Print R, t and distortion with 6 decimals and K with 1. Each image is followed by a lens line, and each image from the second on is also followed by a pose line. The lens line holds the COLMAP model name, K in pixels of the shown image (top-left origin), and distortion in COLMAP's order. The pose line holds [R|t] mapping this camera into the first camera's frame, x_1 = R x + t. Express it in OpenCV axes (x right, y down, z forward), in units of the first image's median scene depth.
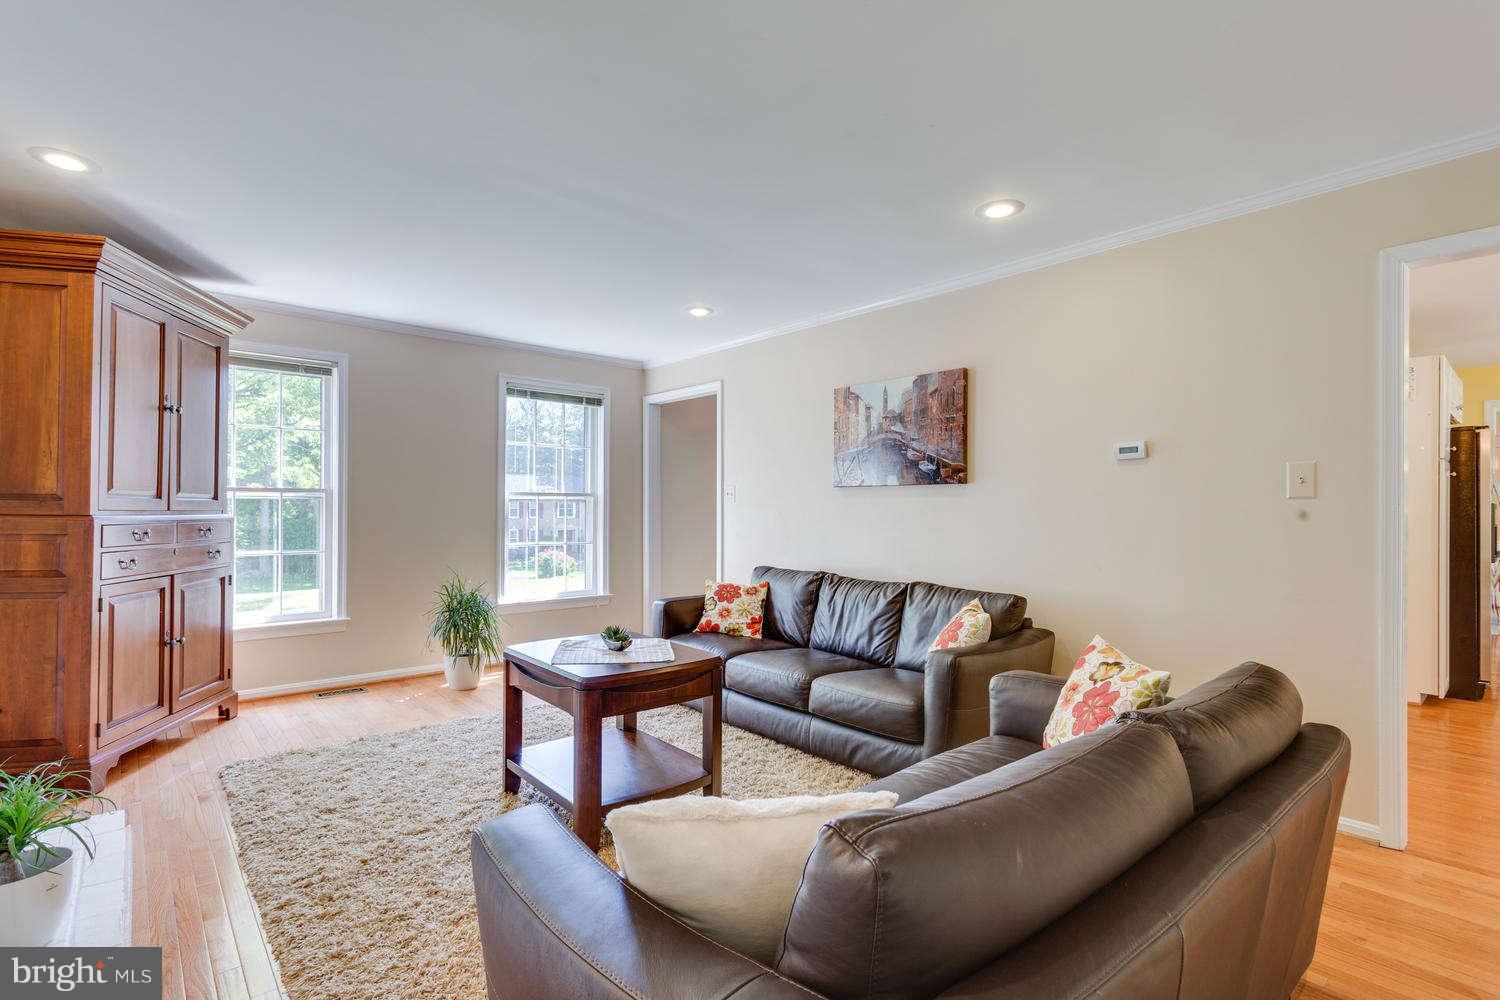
lens RADIAL K [[695.0, 0, 738.6], [0, 695.0, 506.7], [0, 0, 1]] dist [0.001182, 0.000613]
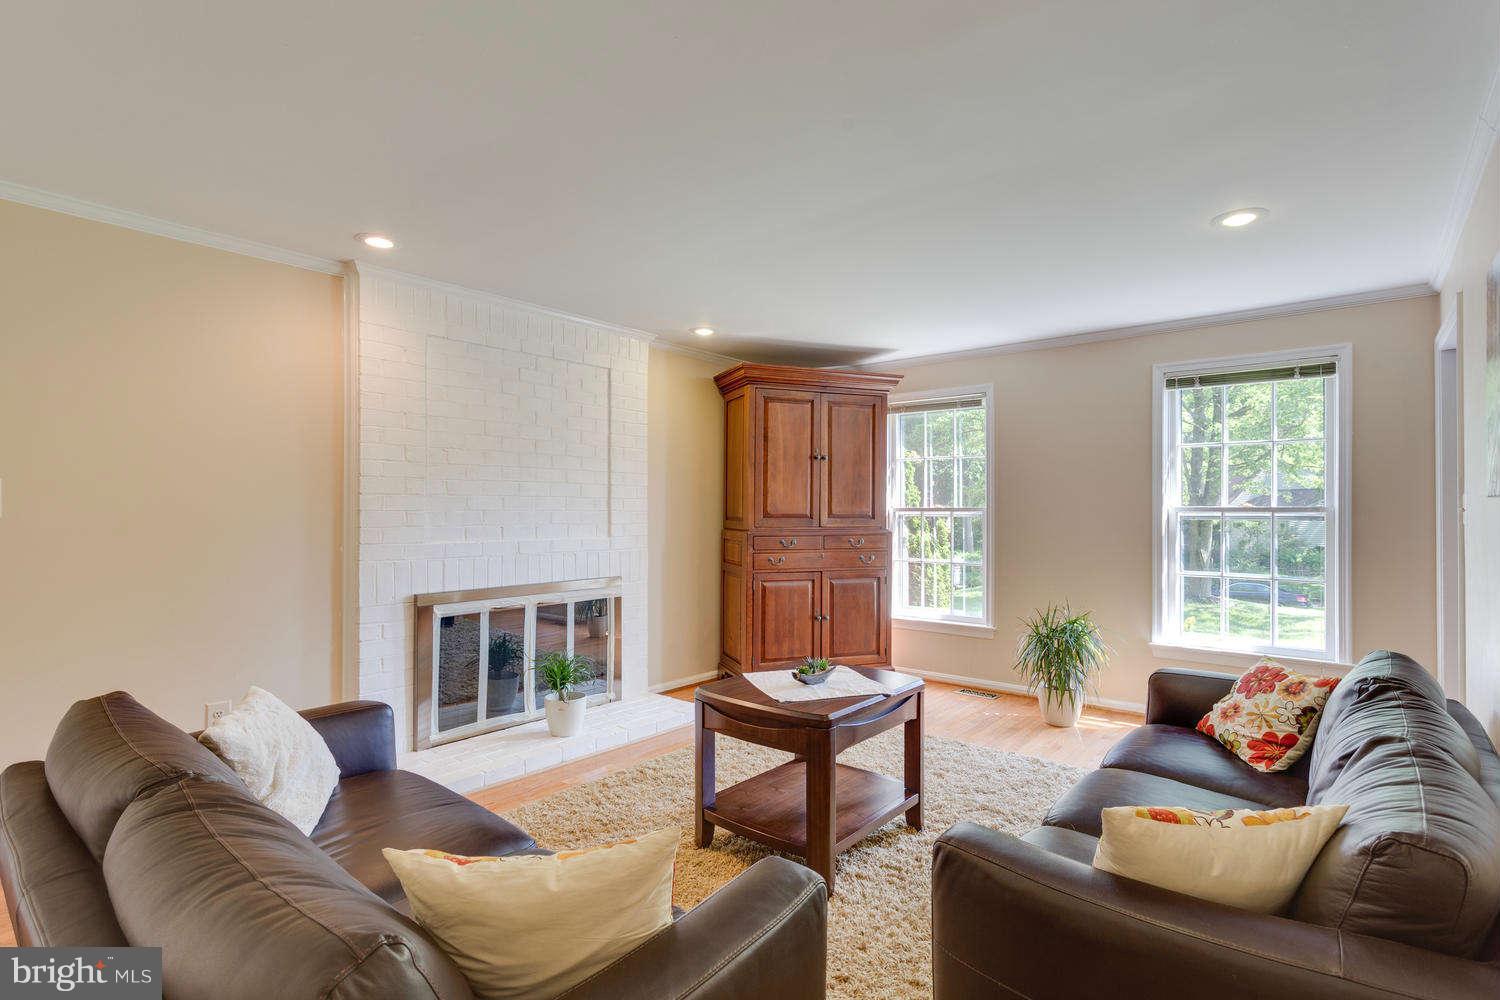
lens RADIAL K [[719.2, 0, 744.7], [0, 719.2, 514.9], [0, 0, 1]] dist [-0.000861, 0.000516]
pose [[0.130777, -0.003462, -0.991406, 0.498202], [-0.014761, 0.999876, -0.005439, -0.003439], [0.991302, 0.015346, 0.130710, 0.478606]]
